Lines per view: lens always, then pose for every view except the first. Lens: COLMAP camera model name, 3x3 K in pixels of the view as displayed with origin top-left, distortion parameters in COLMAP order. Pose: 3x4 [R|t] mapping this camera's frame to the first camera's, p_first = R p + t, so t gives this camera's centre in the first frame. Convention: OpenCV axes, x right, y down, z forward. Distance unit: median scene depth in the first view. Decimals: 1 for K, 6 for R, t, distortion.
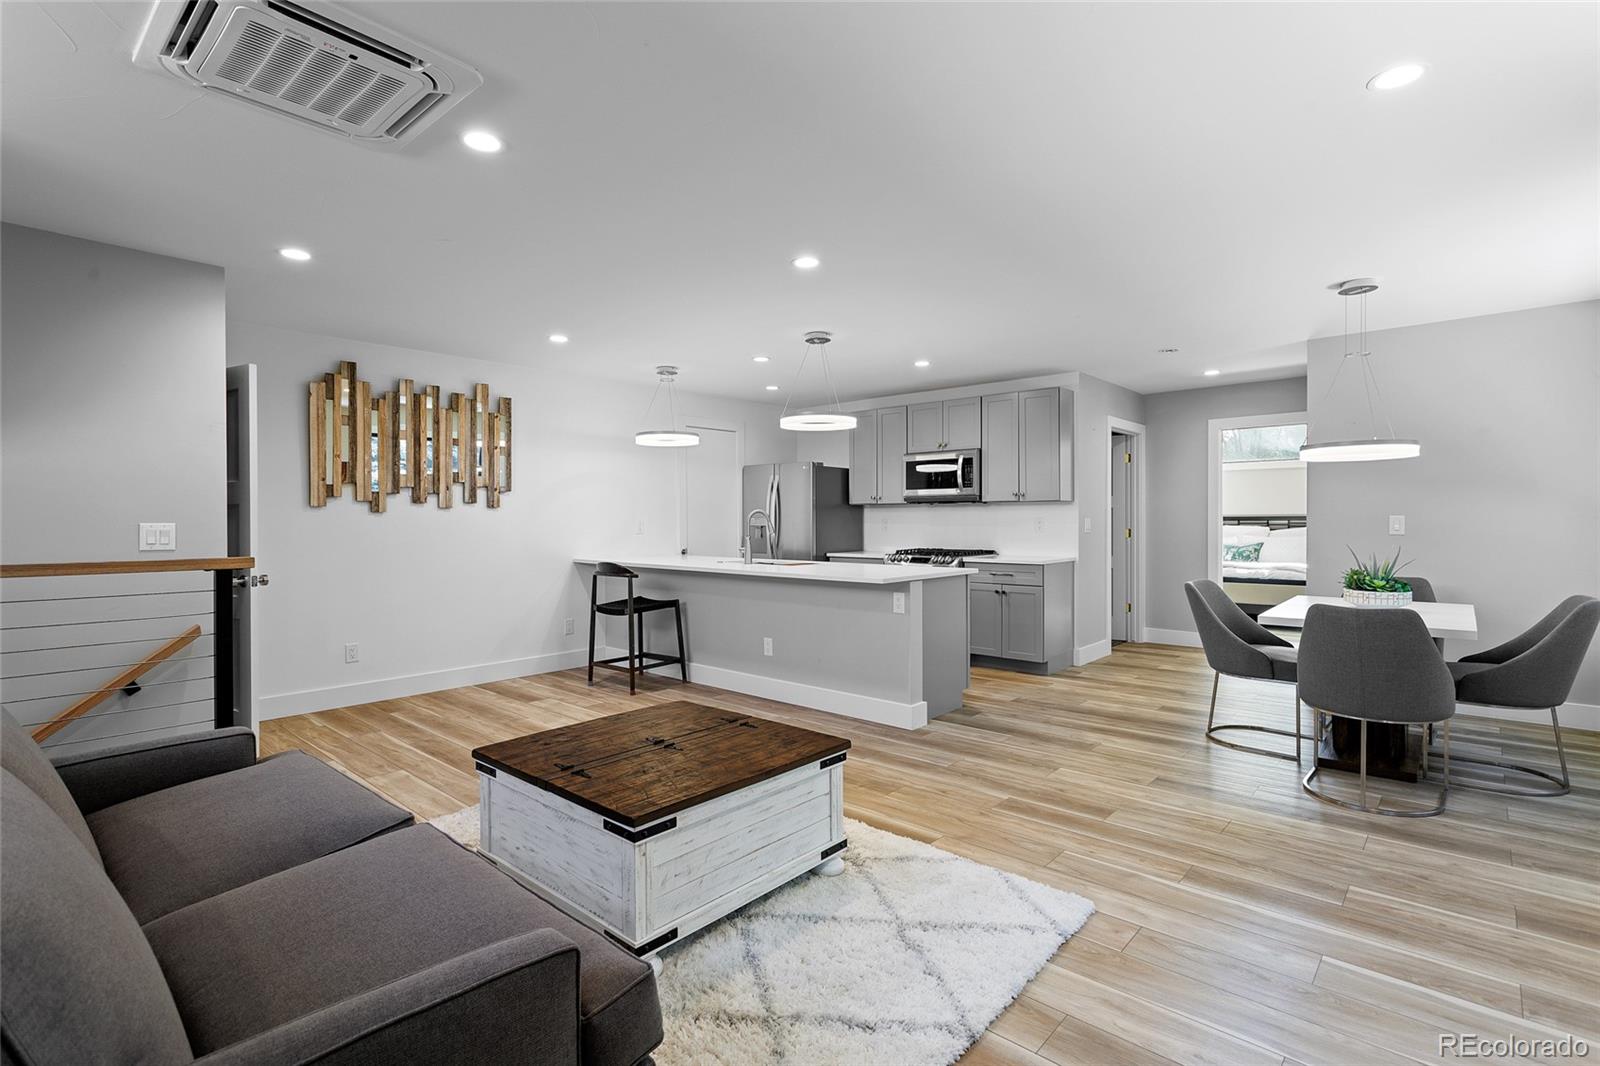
lens RADIAL K [[775.8, 0, 796.4], [0, 775.8, 525.7], [0, 0, 1]] dist [-0.027716, 0.015270]
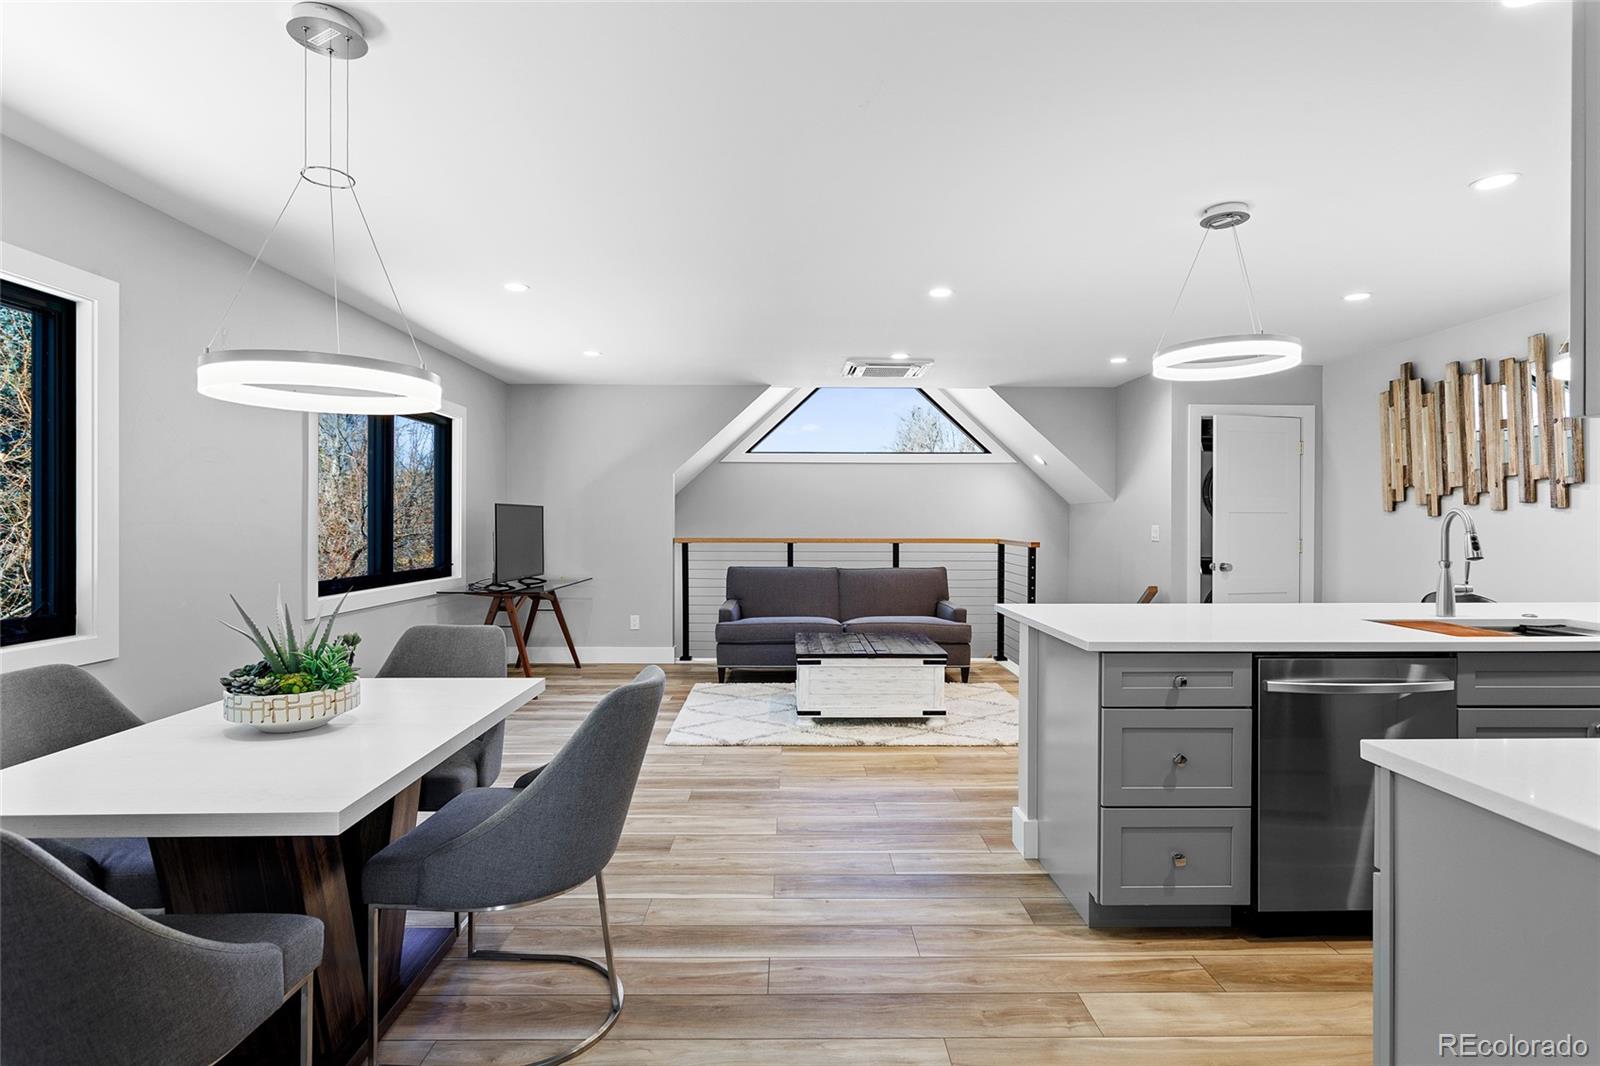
lens RADIAL K [[812.0, 0, 800.7], [0, 812.0, 523.8], [0, 0, 1]] dist [0.000027, 0.000038]
pose [[-0.743921, 0.004180, -0.668254, 0.676525], [-0.001106, 0.999971, 0.007487, -0.015510], [0.668267, 0.006309, -0.743895, 1.249240]]
